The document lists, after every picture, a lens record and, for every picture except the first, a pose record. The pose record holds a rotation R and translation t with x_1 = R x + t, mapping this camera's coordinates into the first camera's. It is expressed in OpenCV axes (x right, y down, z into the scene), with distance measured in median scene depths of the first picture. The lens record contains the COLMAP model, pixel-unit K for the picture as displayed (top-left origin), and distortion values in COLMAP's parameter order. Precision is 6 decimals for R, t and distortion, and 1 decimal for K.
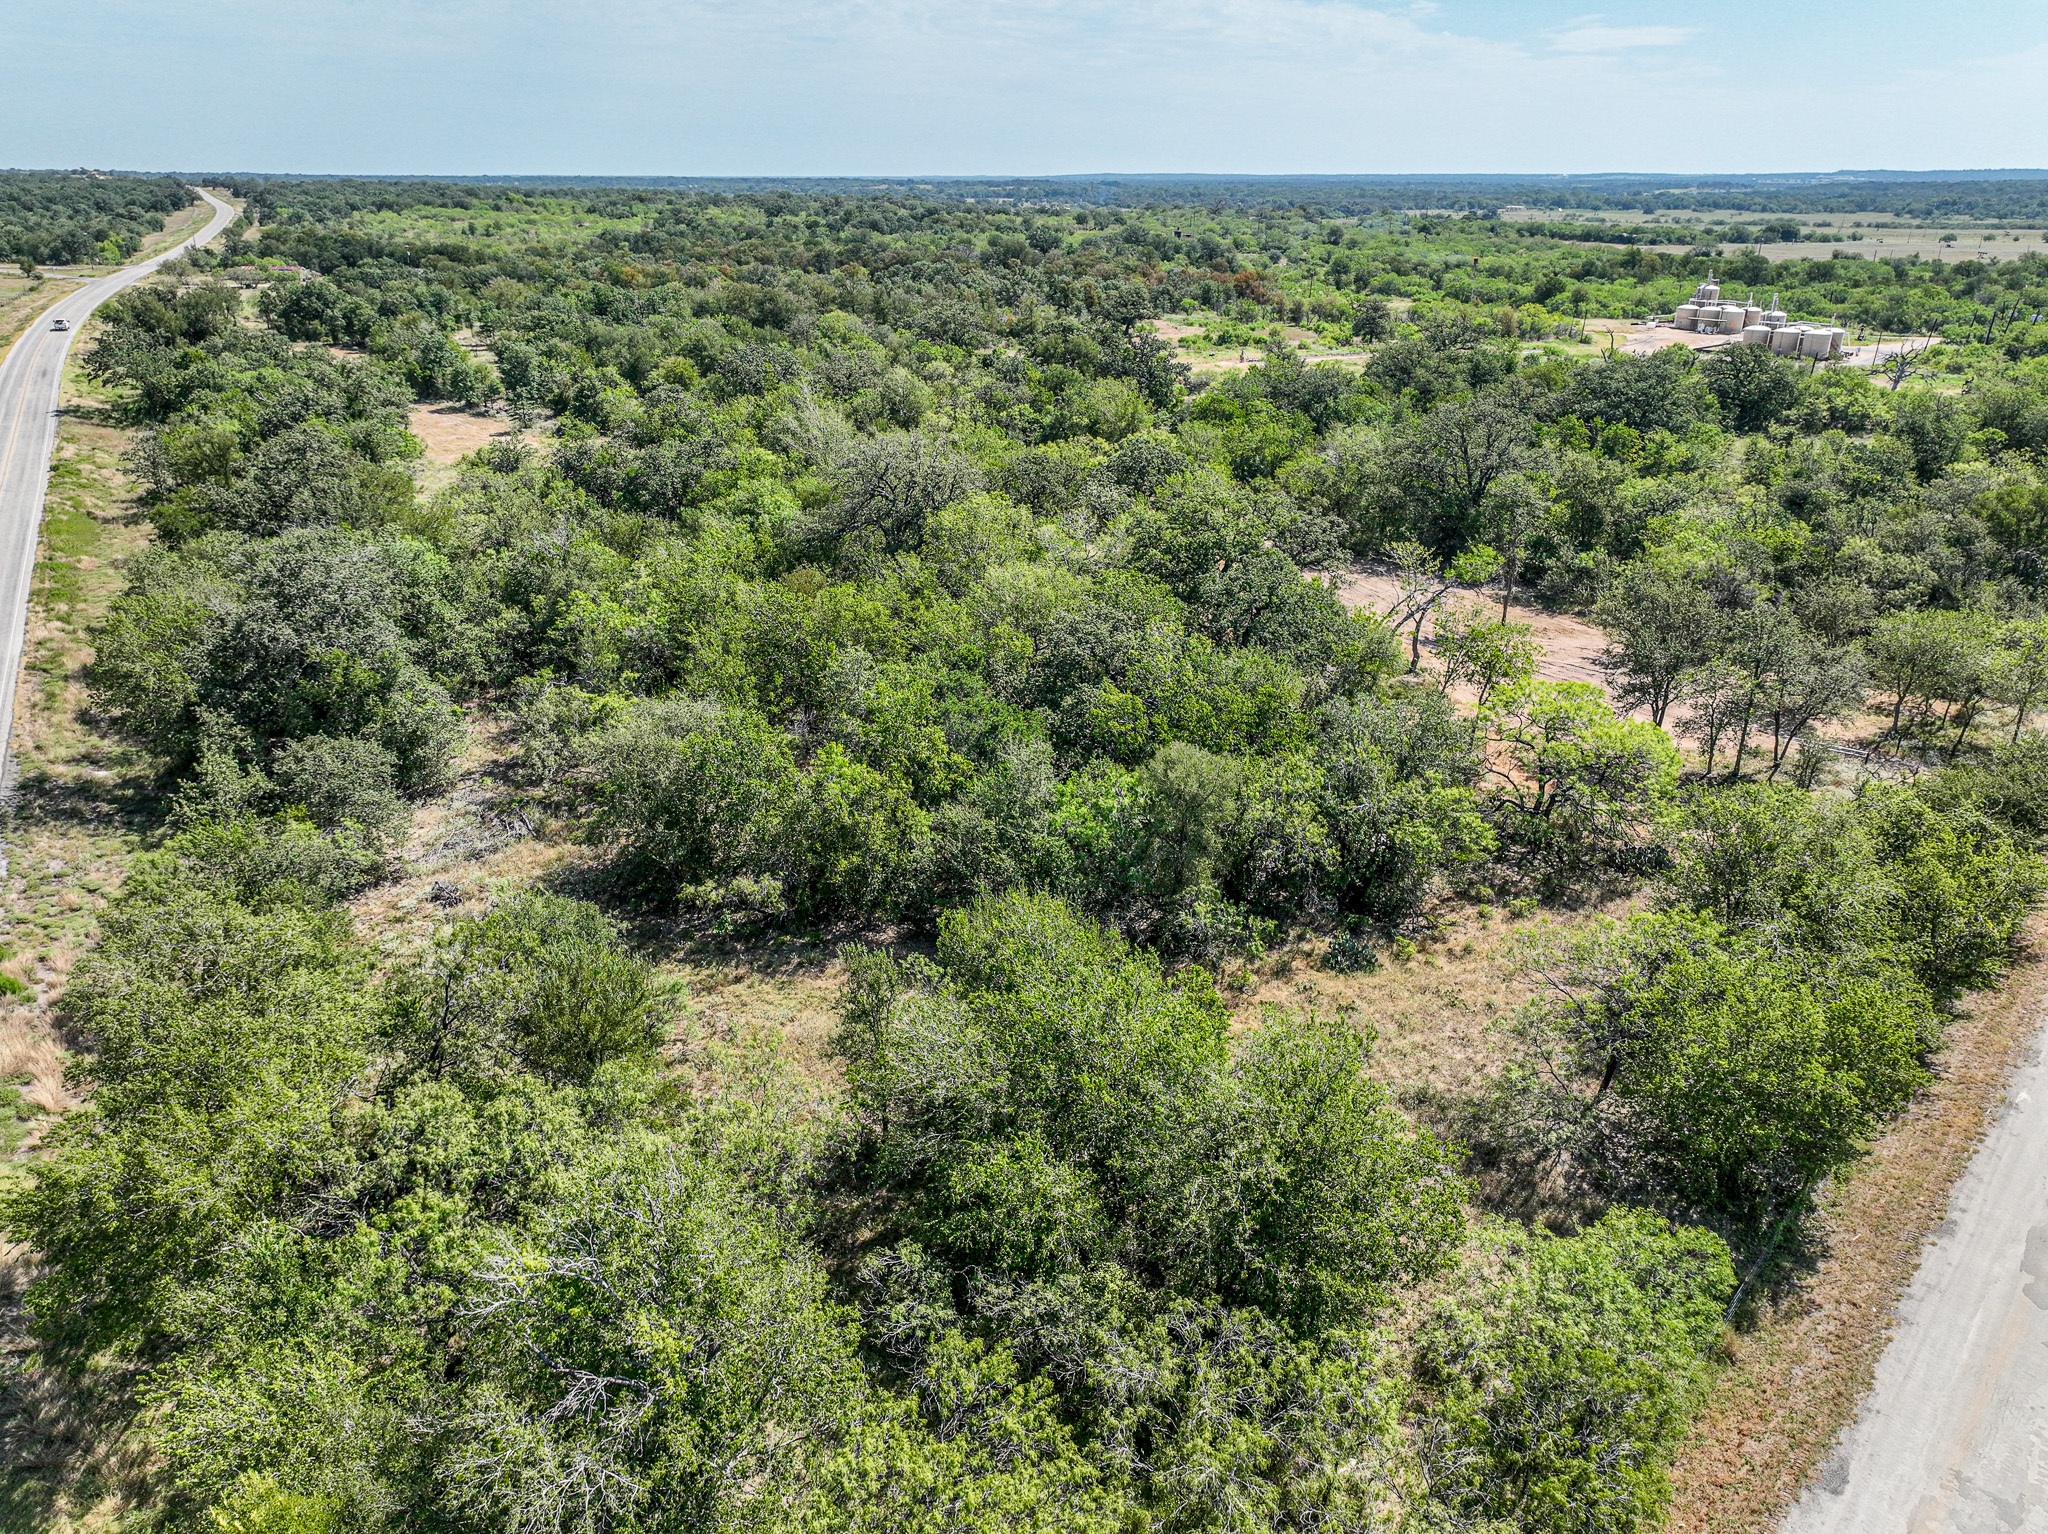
lens RADIAL K [[1431.6, 0, 1028.9], [0, 1431.6, 758.7], [0, 0, 1]] dist [-0.017159, 0.021907]
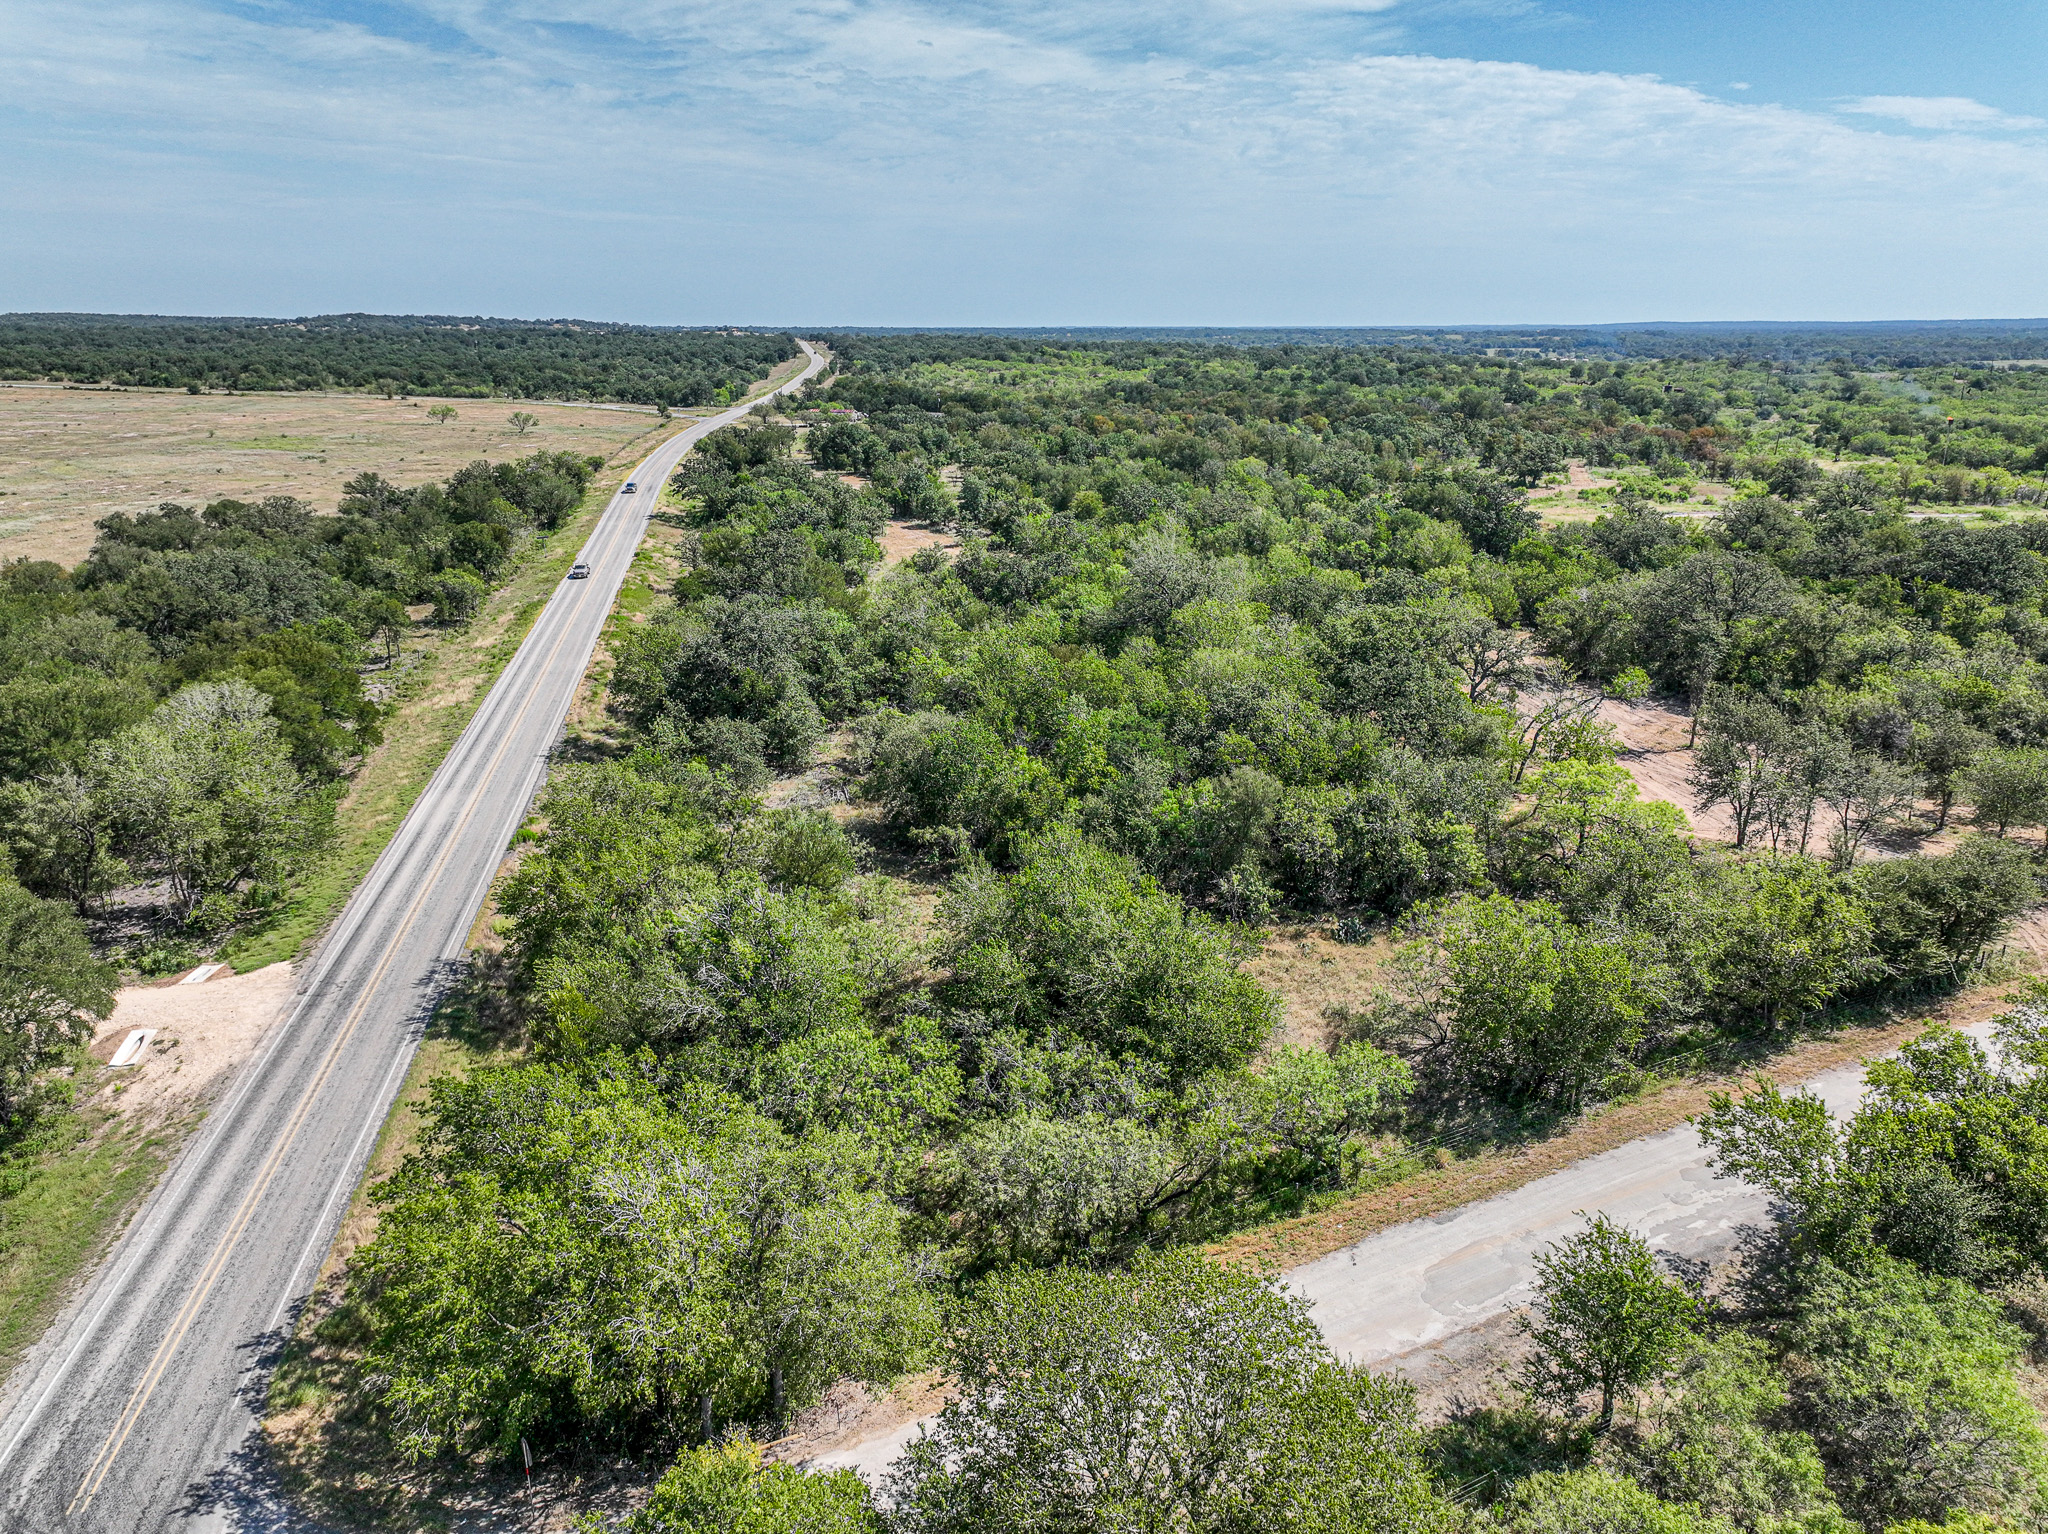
lens RADIAL K [[1431.6, 0, 1017.6], [0, 1431.6, 772.3], [0, 0, 1]] dist [-0.017159, 0.021907]
pose [[0.936105, 0.097765, -0.337860, 0.151838], [-0.126010, 0.990049, -0.062650, 0.045756], [0.328372, 0.101221, 0.939109, -0.159941]]
